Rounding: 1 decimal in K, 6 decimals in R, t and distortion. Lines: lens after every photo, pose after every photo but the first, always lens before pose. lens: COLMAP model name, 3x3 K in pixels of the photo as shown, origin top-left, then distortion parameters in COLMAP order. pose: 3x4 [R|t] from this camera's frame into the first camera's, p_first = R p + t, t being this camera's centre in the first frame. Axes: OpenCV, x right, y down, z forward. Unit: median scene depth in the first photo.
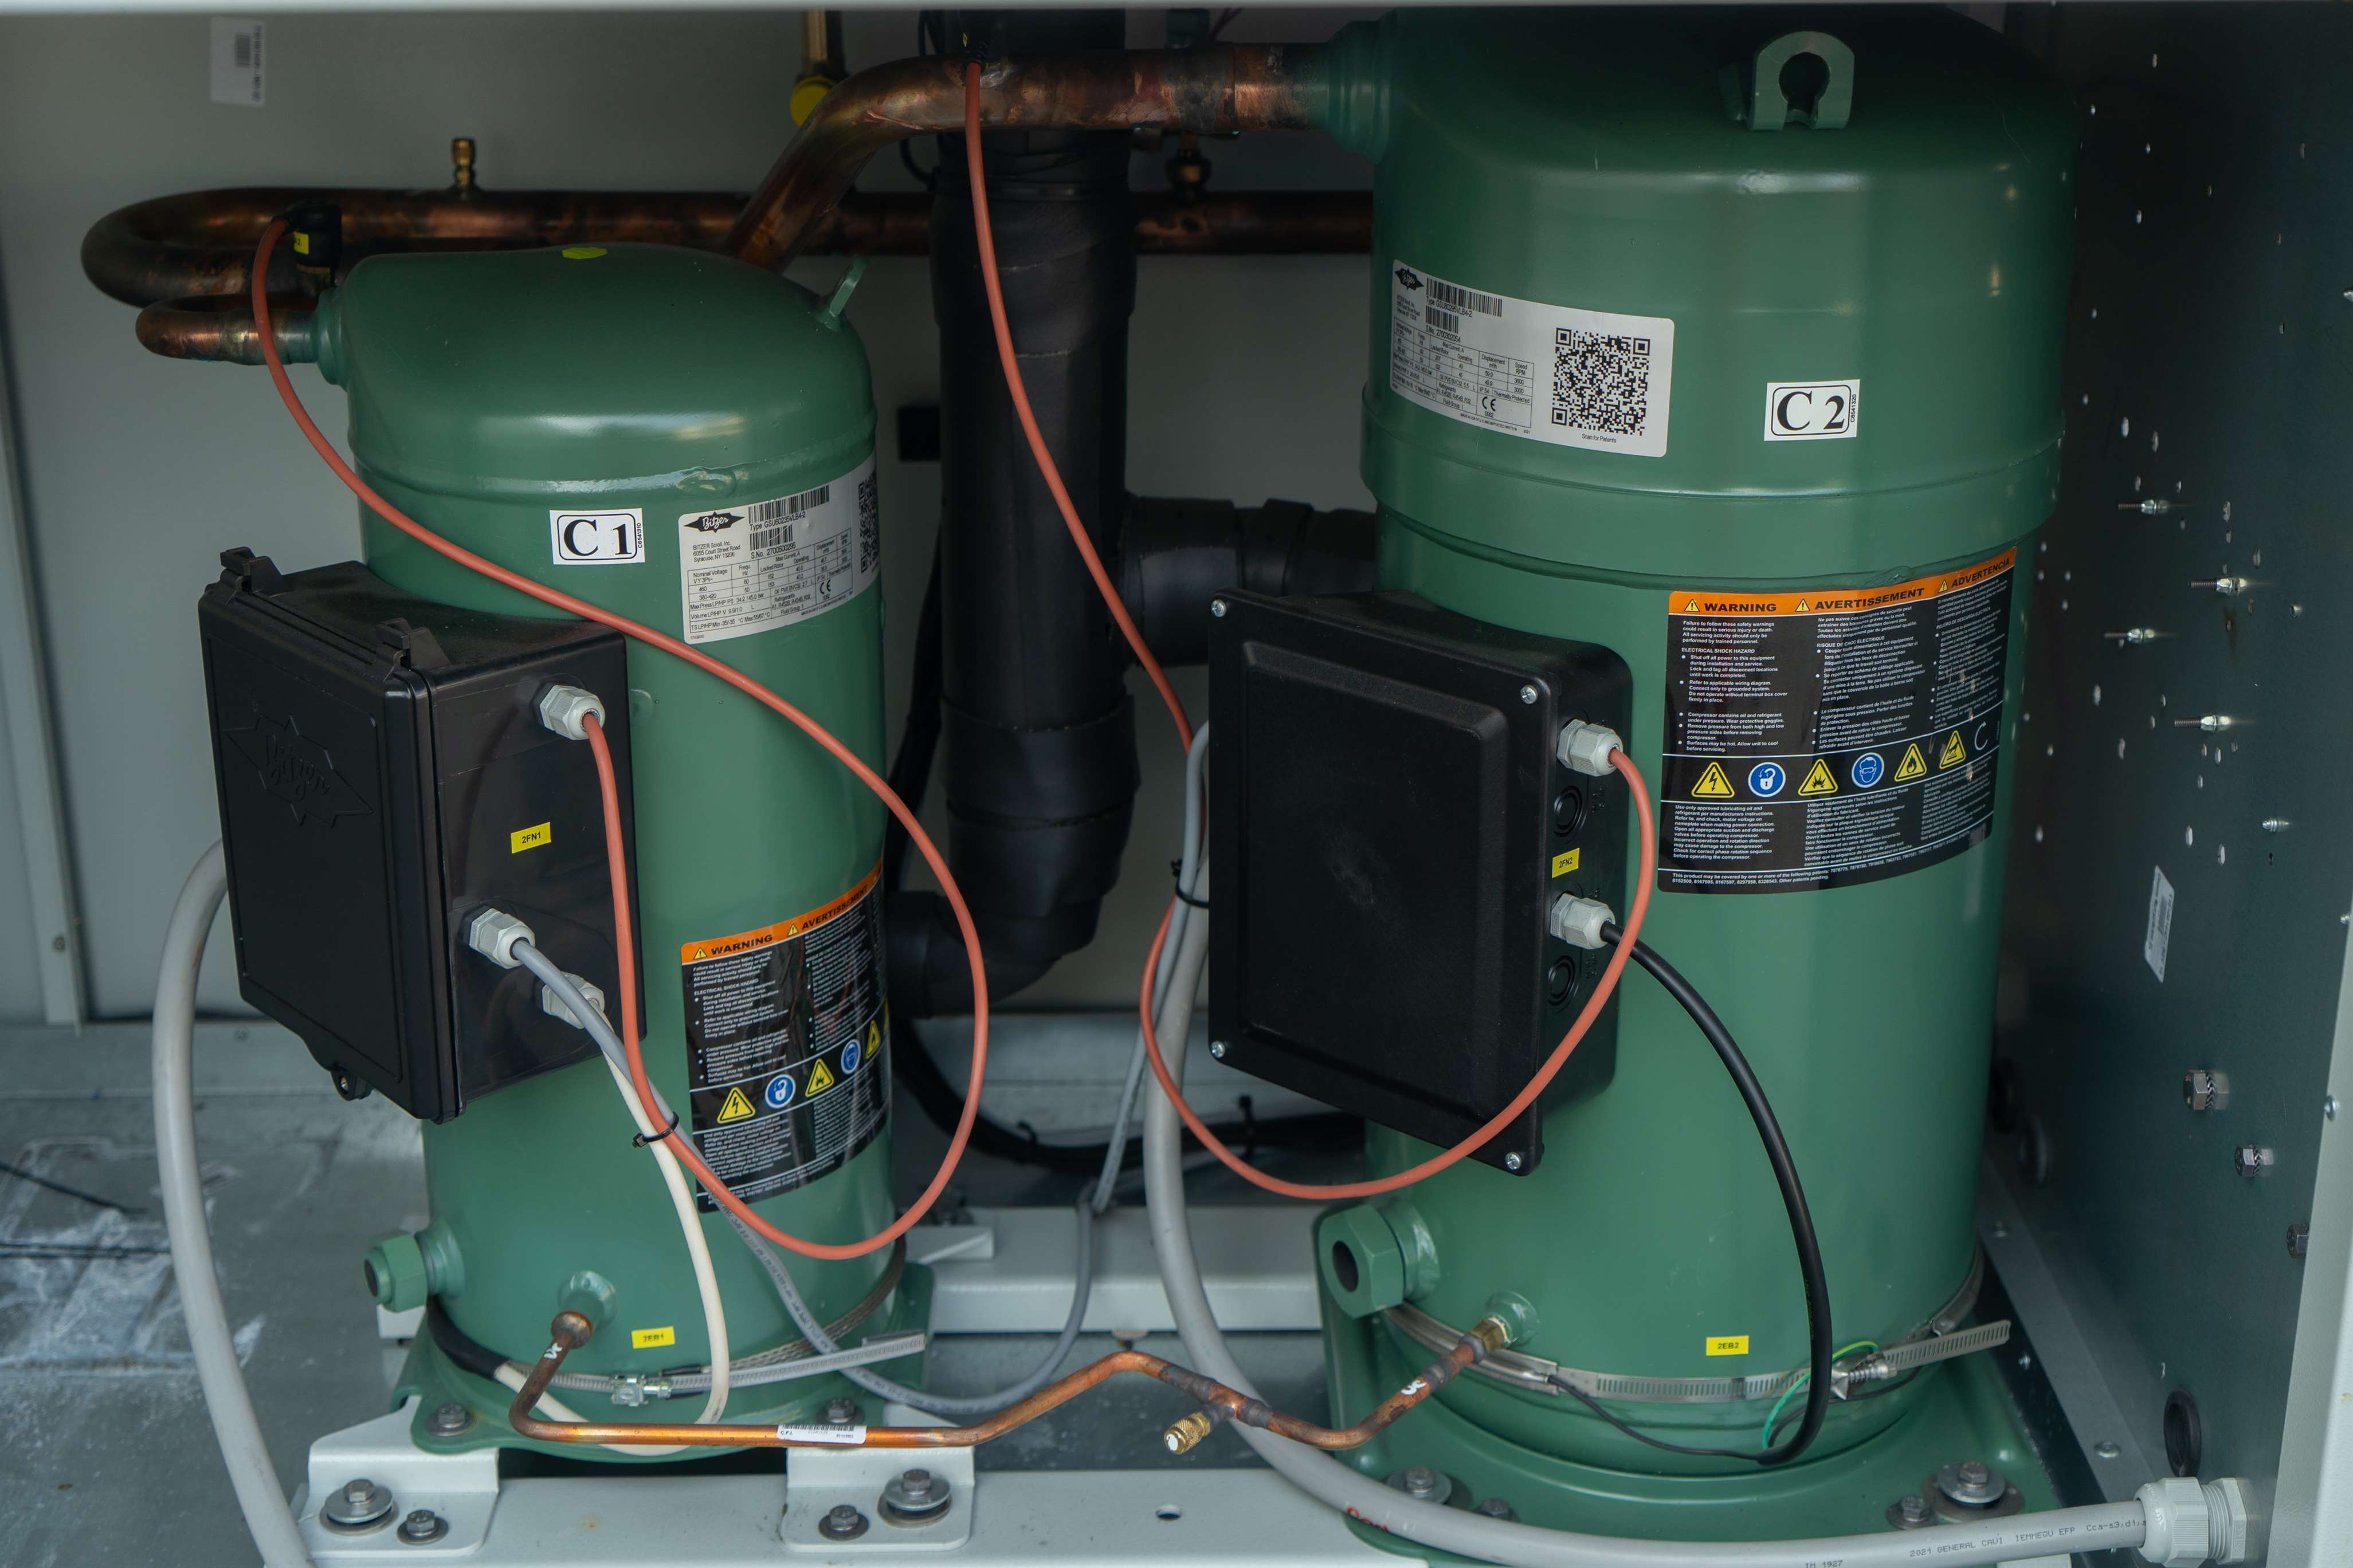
lens RADIAL K [[3426.9, 0, 1176.8], [0, 3426.9, 782.8], [0, 0, 1]] dist [0.007614, 0.000000]
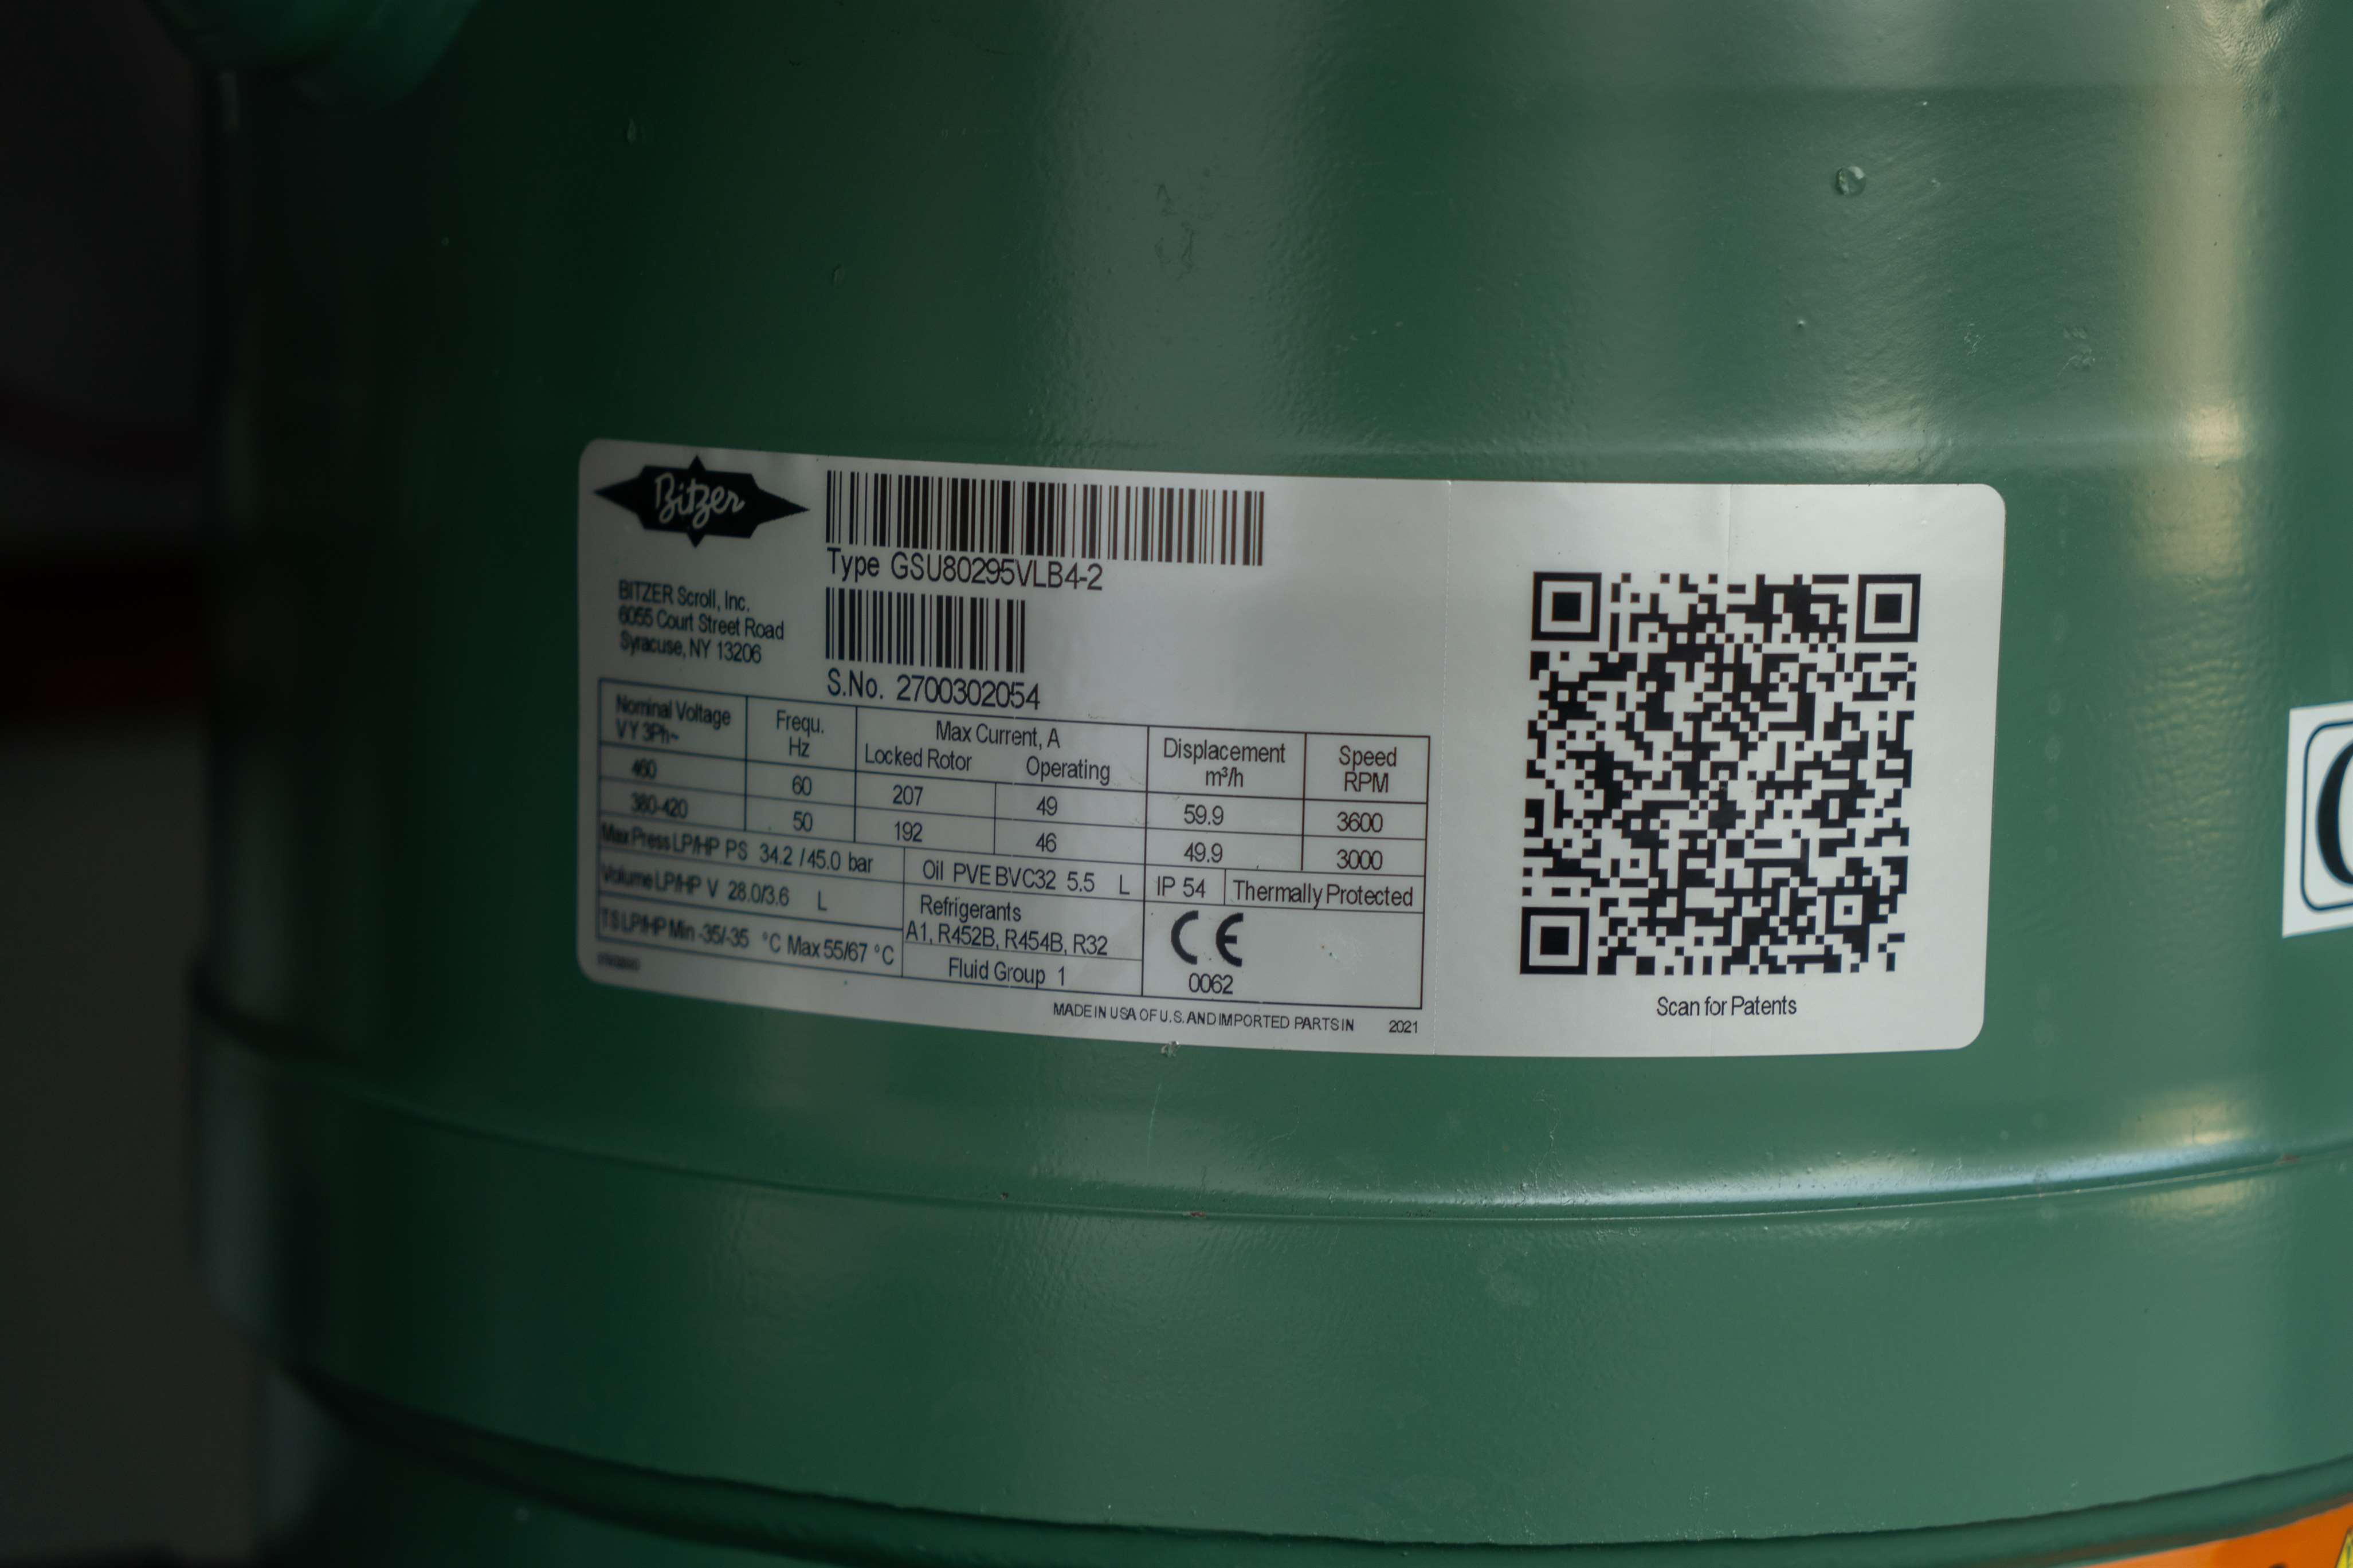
lens RADIAL K [[4795.0, 0, 1175.1], [0, 4795.0, 781.6], [0, 0, 1]] dist [0.059455, 0.000000]
pose [[0.806371, -0.073744, 0.586794, -0.109581], [0.207606, 0.964350, -0.164099, -0.068011], [-0.553773, 0.254147, 0.792934, 0.747273]]
